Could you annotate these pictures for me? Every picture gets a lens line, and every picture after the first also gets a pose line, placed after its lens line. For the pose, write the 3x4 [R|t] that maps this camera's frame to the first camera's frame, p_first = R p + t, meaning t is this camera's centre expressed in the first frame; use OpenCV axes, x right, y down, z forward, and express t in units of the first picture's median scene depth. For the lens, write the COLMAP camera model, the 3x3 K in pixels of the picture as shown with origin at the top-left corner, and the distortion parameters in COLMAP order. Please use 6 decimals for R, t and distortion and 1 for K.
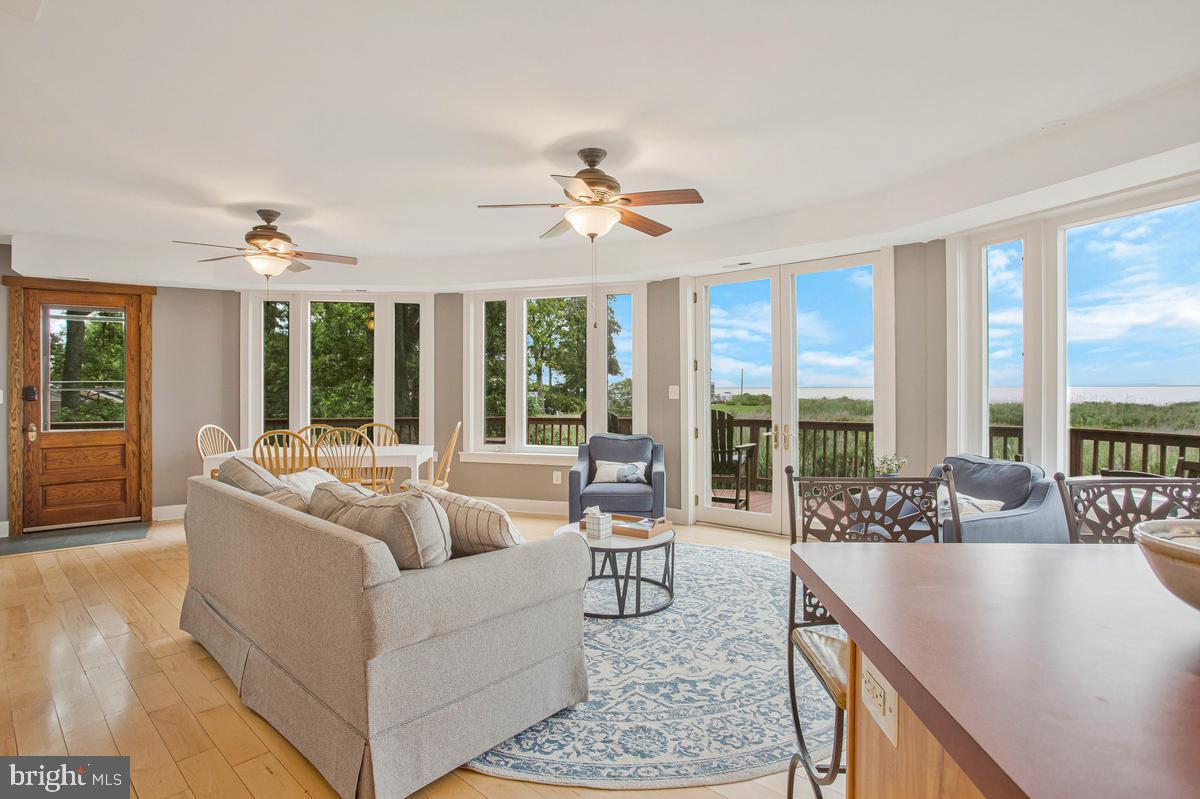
lens RADIAL K [[606.5, 0, 600.8], [0, 606.5, 386.4], [0, 0, 1]] dist [-0.082990, 0.034907]
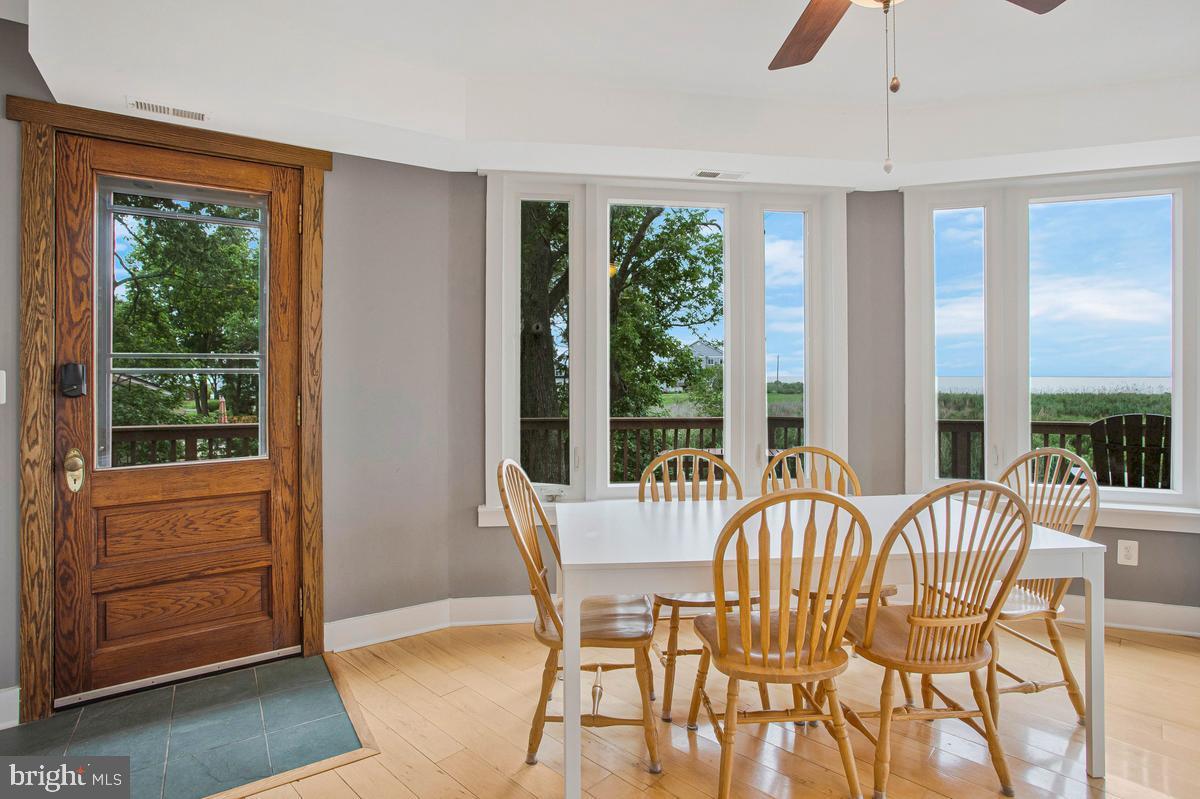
lens RADIAL K [[550.7, 0, 550.4], [0, 550.7, 376.1], [0, 0, 1]] dist [-0.057383, 0.024069]
pose [[0.998188, 0.010119, -0.059317, -0.614487], [-0.009577, 0.999910, 0.009416, 0.002689], [0.059407, -0.008831, 0.998195, 0.631572]]
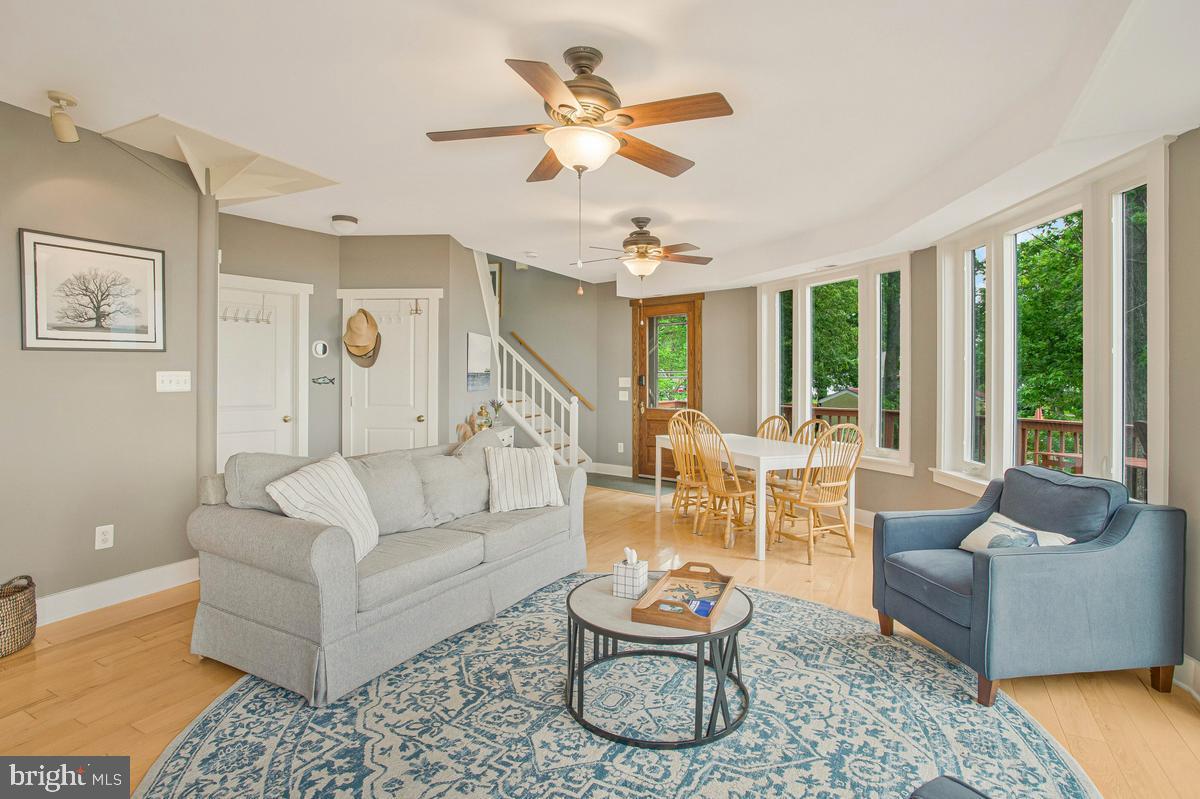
lens RADIAL K [[606.5, 0, 600.8], [0, 606.5, 386.4], [0, 0, 1]] dist [-0.082990, 0.034907]
pose [[0.240328, 0.020453, -0.970476, 0.440124], [-0.002156, 0.999787, 0.020537, -0.002786], [0.970689, -0.002843, 0.240321, 0.542578]]
